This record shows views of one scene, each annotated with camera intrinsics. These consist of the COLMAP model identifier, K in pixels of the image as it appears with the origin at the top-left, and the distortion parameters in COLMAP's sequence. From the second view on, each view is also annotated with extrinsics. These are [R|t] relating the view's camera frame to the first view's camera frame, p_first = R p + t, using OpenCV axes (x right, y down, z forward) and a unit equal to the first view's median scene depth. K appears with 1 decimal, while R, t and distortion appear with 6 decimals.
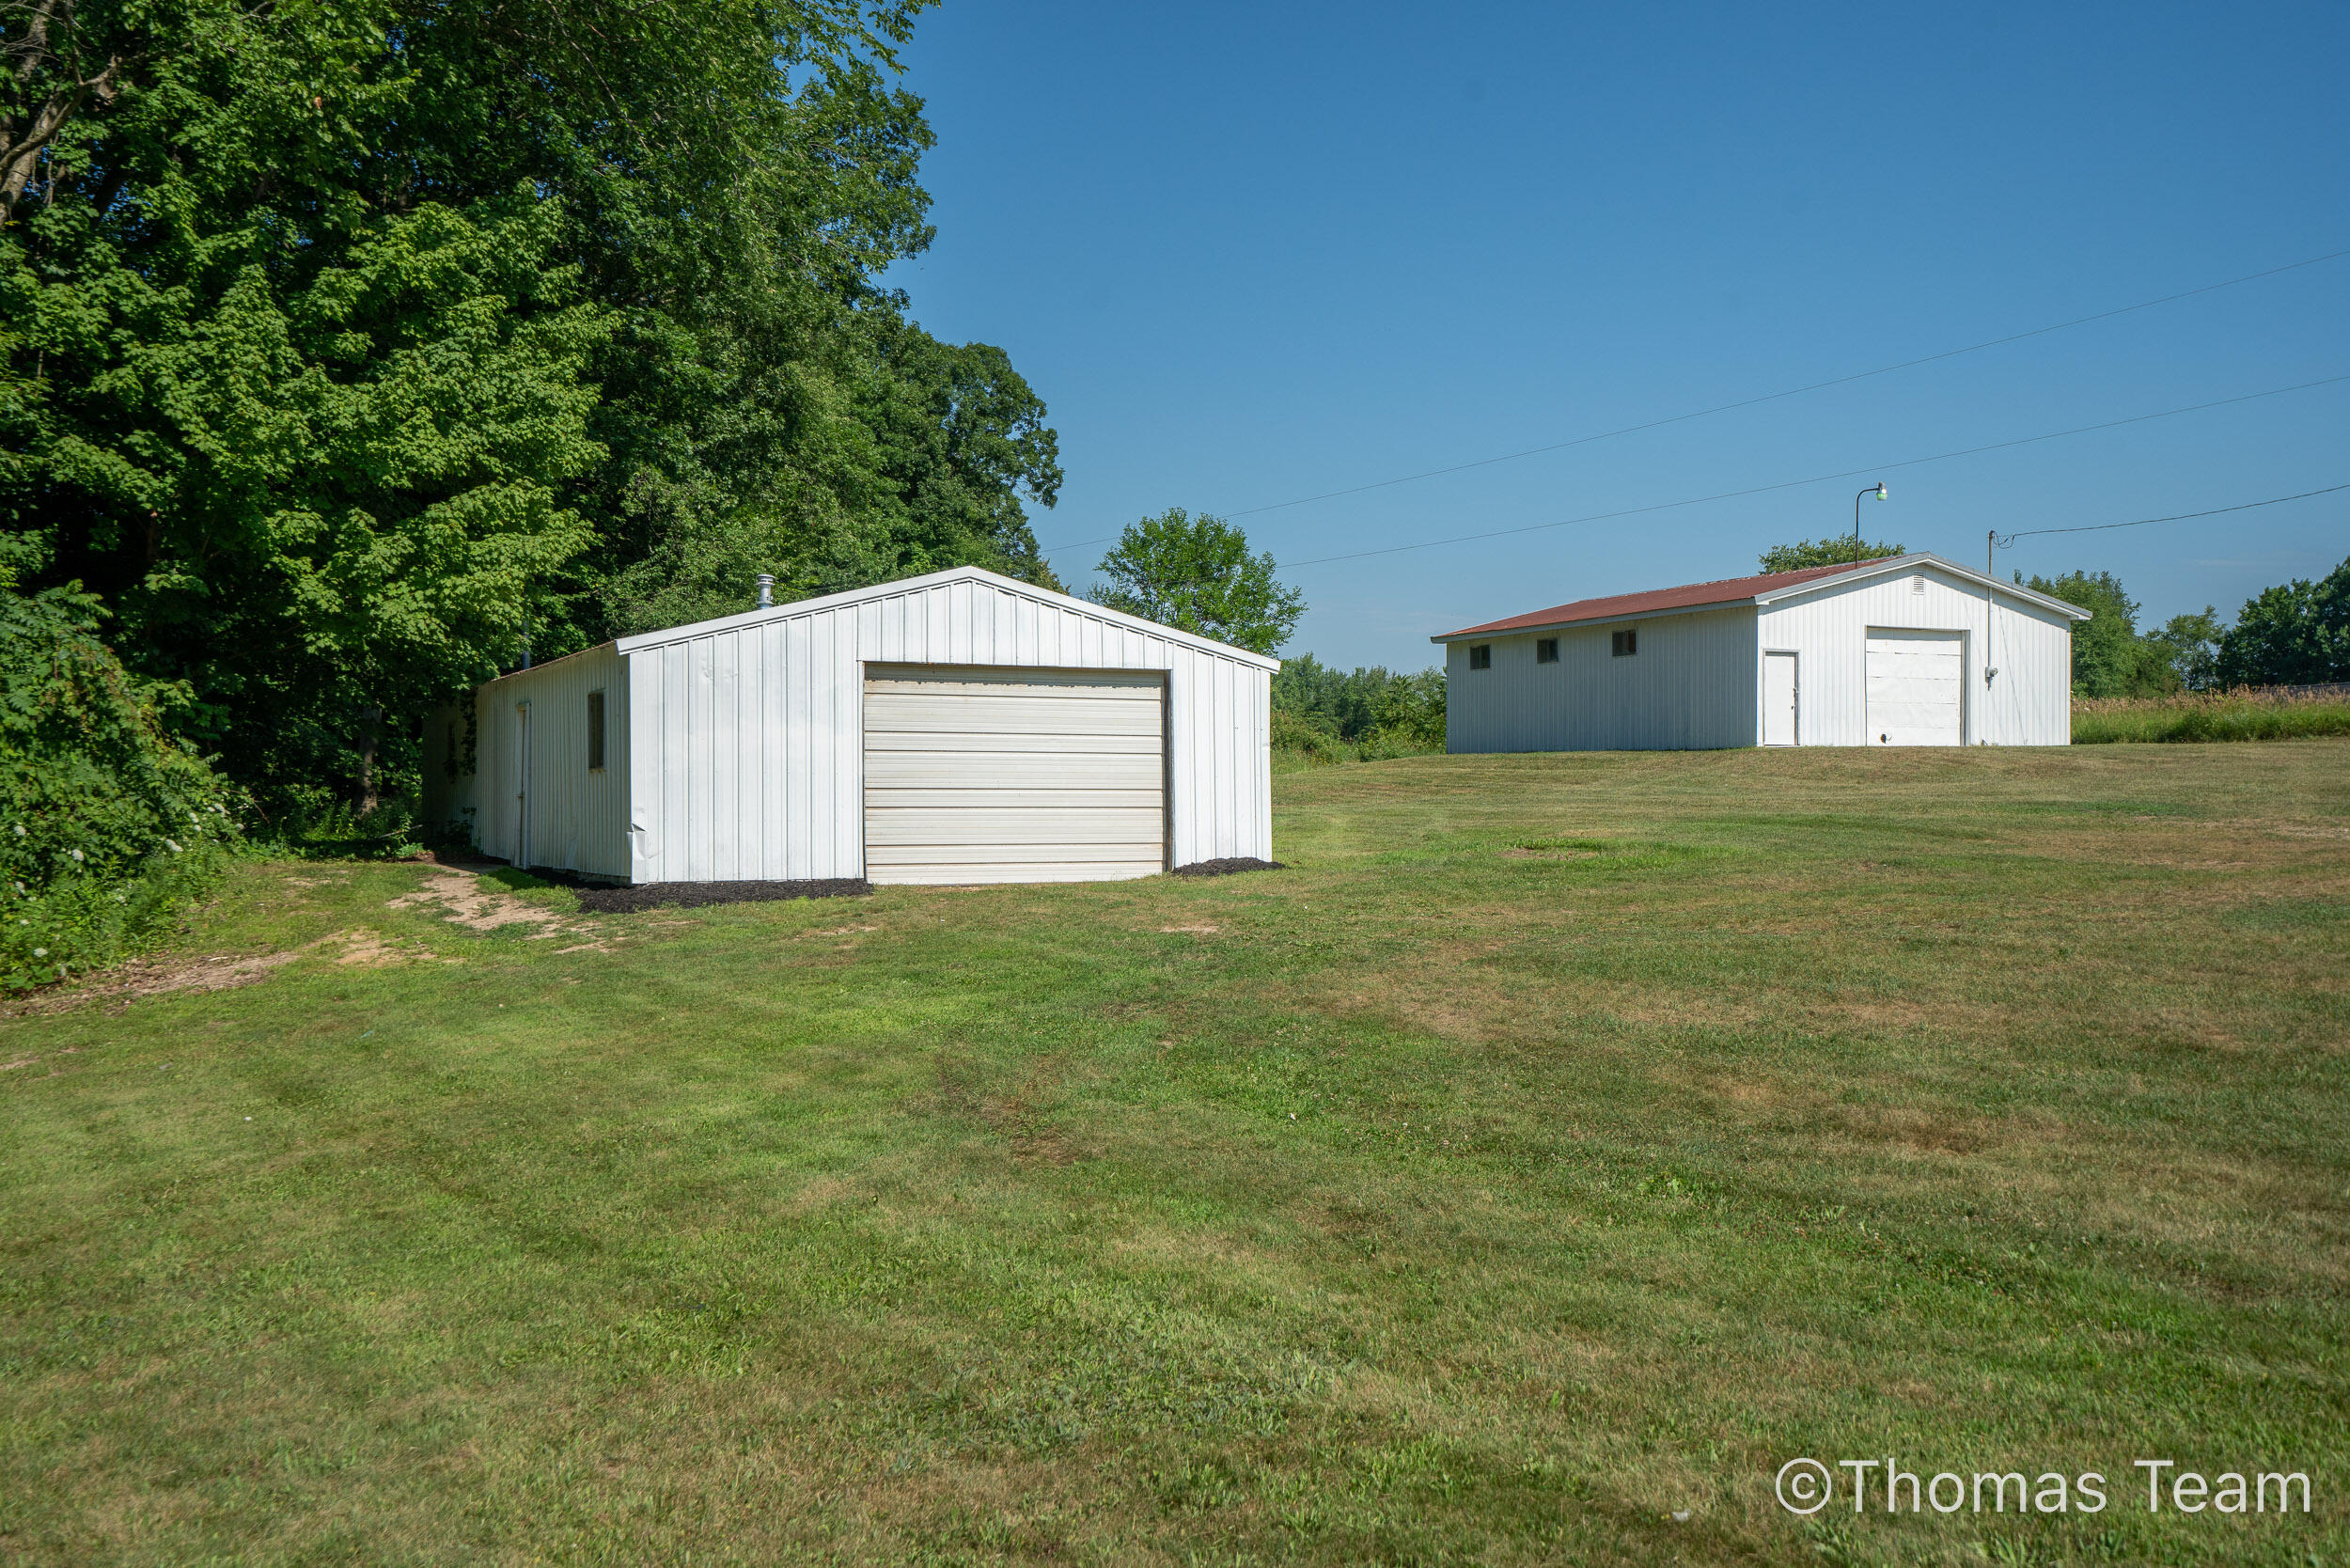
lens RADIAL K [[2194.5, 0, 1175.0], [0, 2194.5, 784.0], [0, 0, 1]] dist [-0.002581, 0.005308]
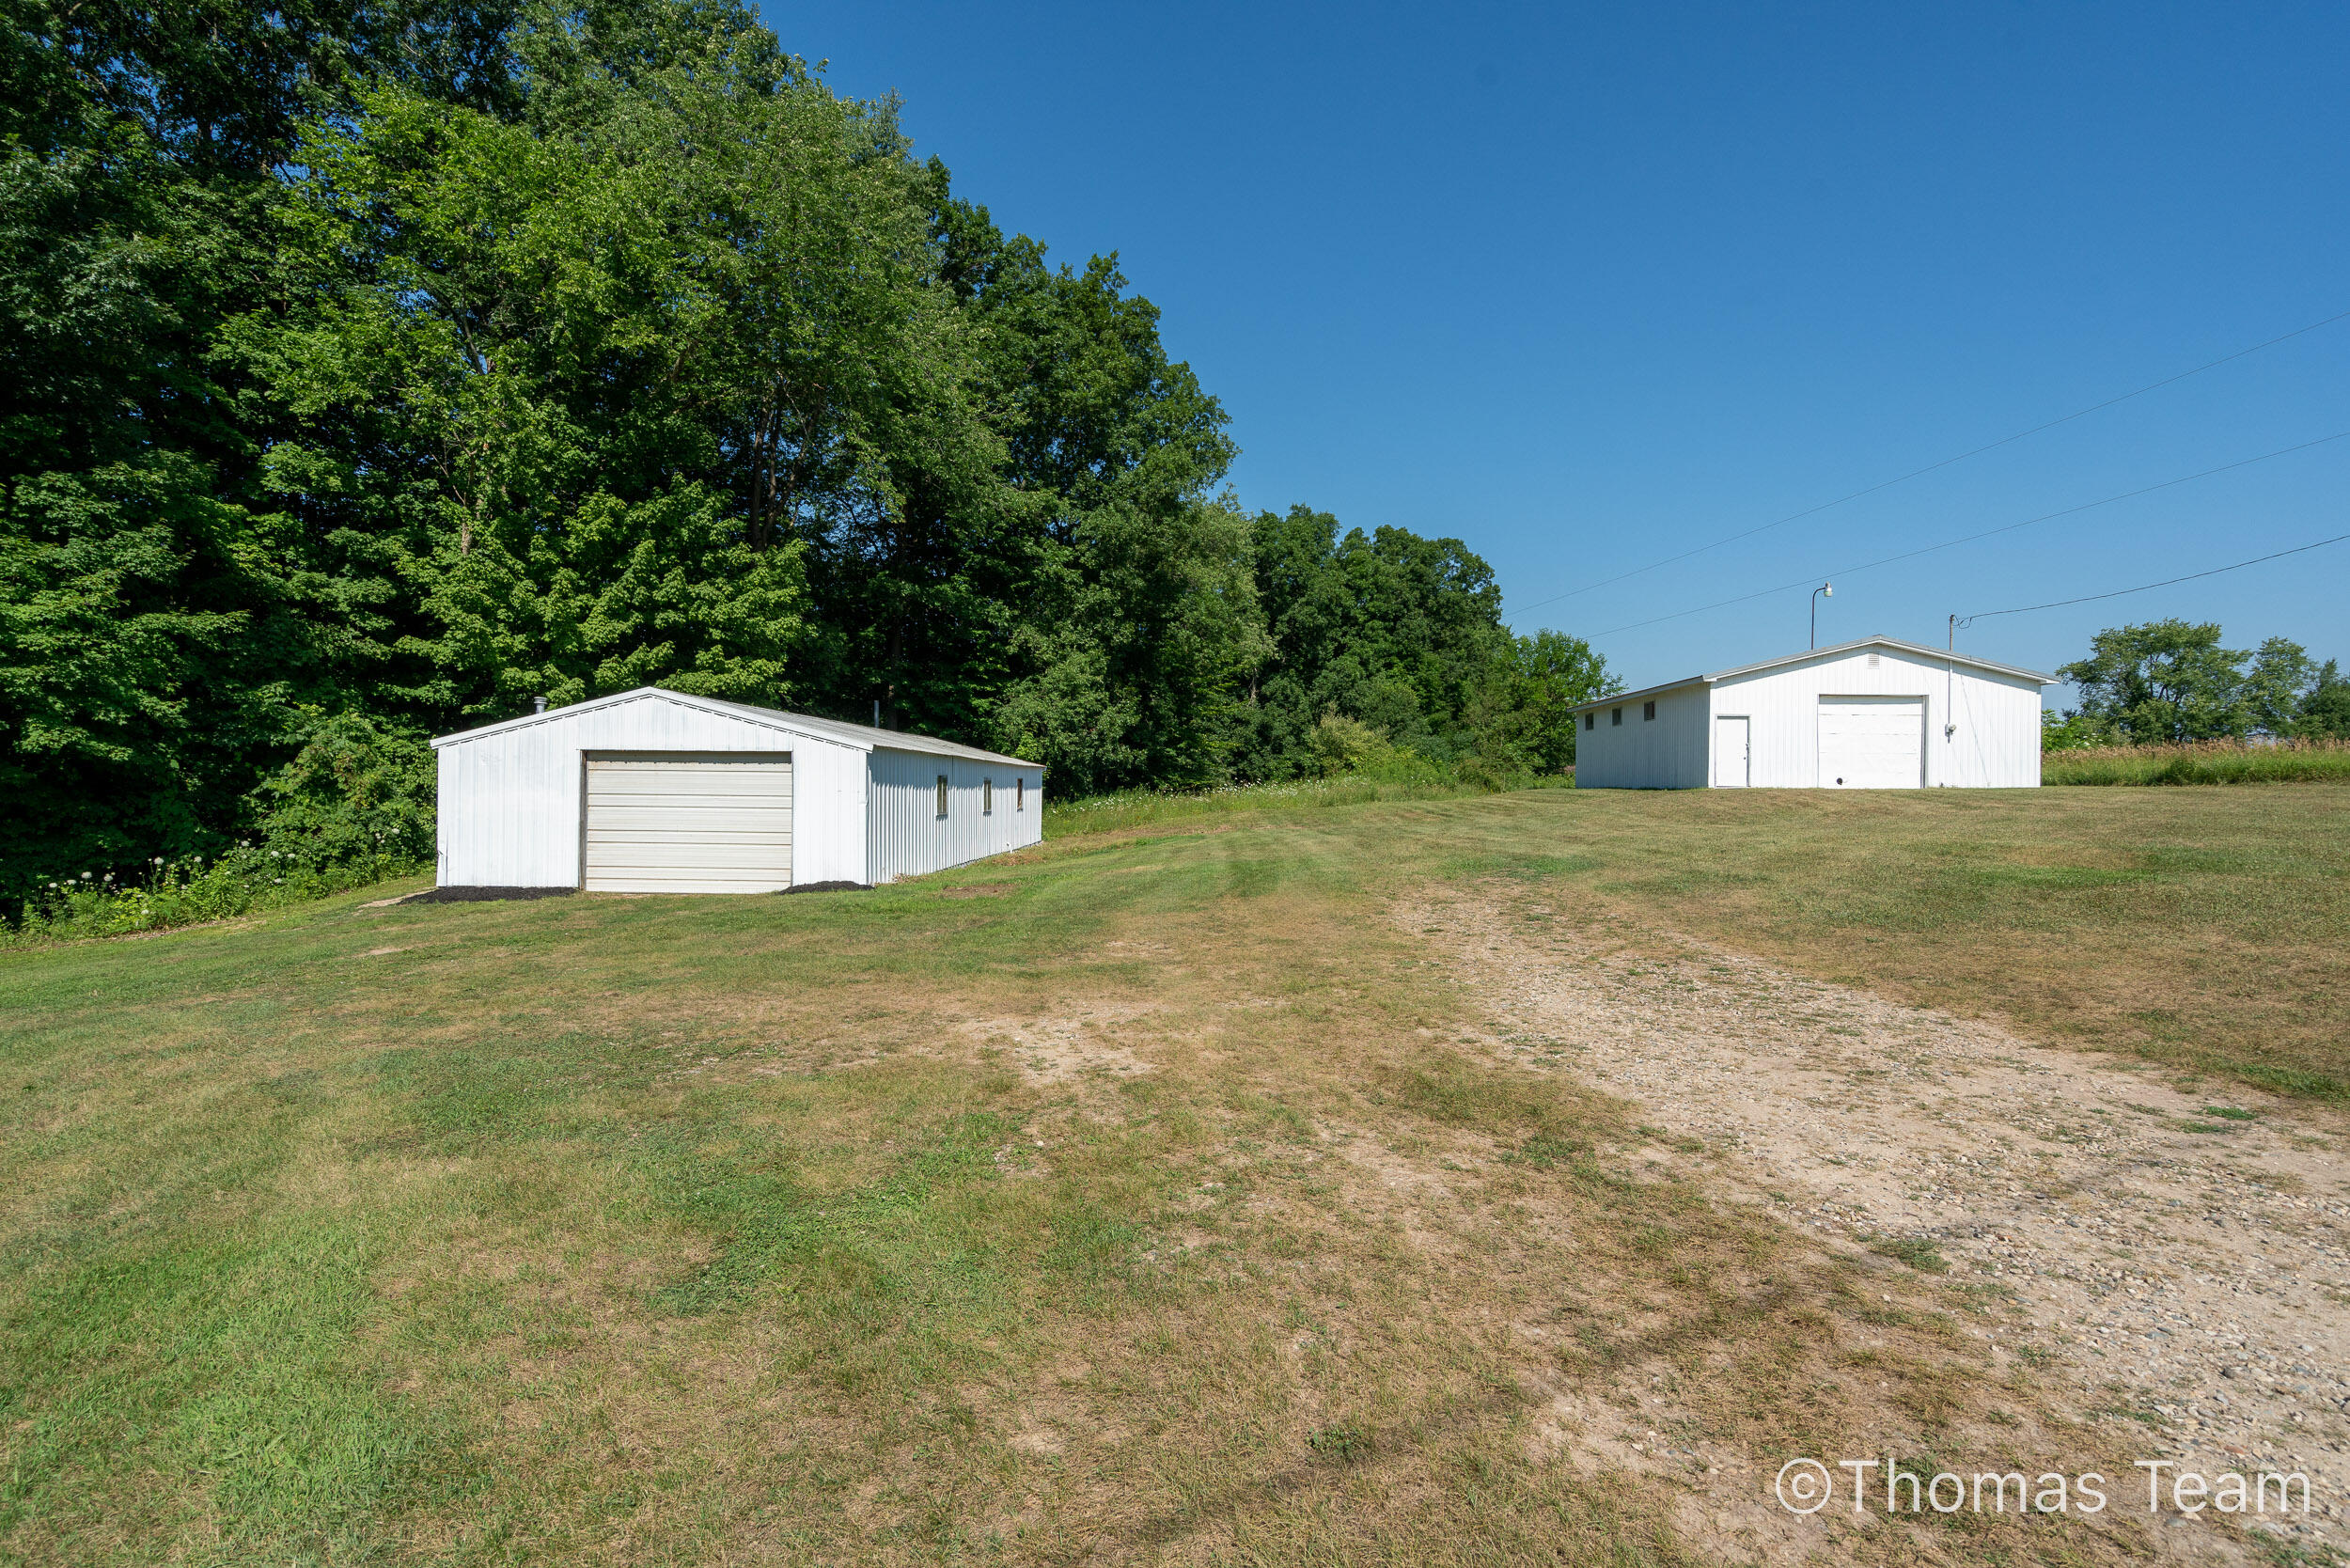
lens RADIAL K [[1155.1, 0, 1175.0], [0, 1155.1, 784.0], [0, 0, 1]] dist [-0.000233, 0.000691]
pose [[0.883525, 0.007043, -0.468330, 0.319365], [-0.007819, 0.999969, 0.000285, -0.017751], [0.468318, 0.003410, 0.883554, 0.237861]]
